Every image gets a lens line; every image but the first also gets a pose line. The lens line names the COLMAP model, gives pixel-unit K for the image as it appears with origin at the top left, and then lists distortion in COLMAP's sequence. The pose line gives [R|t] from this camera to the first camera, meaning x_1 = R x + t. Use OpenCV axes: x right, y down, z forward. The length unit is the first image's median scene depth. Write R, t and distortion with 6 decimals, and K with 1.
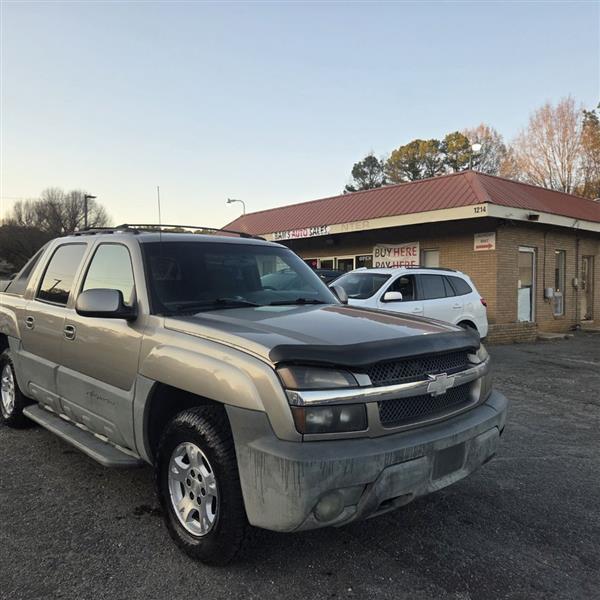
lens RADIAL K [[535.9, 0, 298.6], [0, 535.9, 299.3], [0, 0, 1]] dist [0.084164, -0.071268]
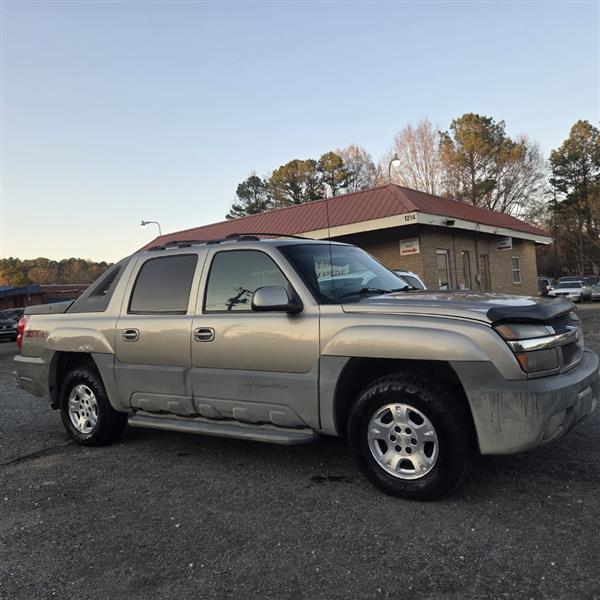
lens RADIAL K [[535.9, 0, 302.7], [0, 535.9, 298.1], [0, 0, 1]] dist [0.084164, -0.071268]
pose [[0.970424, -0.081170, 0.227352, -0.390479], [0.089768, 0.995577, -0.027719, 0.029706], [-0.224096, 0.047308, 0.973418, -0.072567]]
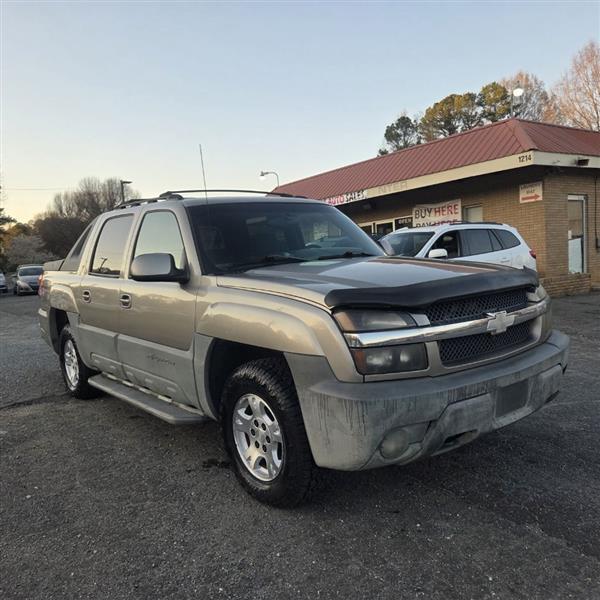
lens RADIAL K [[535.9, 0, 301.0], [0, 535.9, 309.3], [0, 0, 1]] dist [0.084164, -0.071268]
pose [[0.995448, -0.062997, -0.071523, -0.014629], [0.067680, 0.995583, 0.065064, 0.026865], [0.067108, -0.069608, 0.995315, 0.000294]]
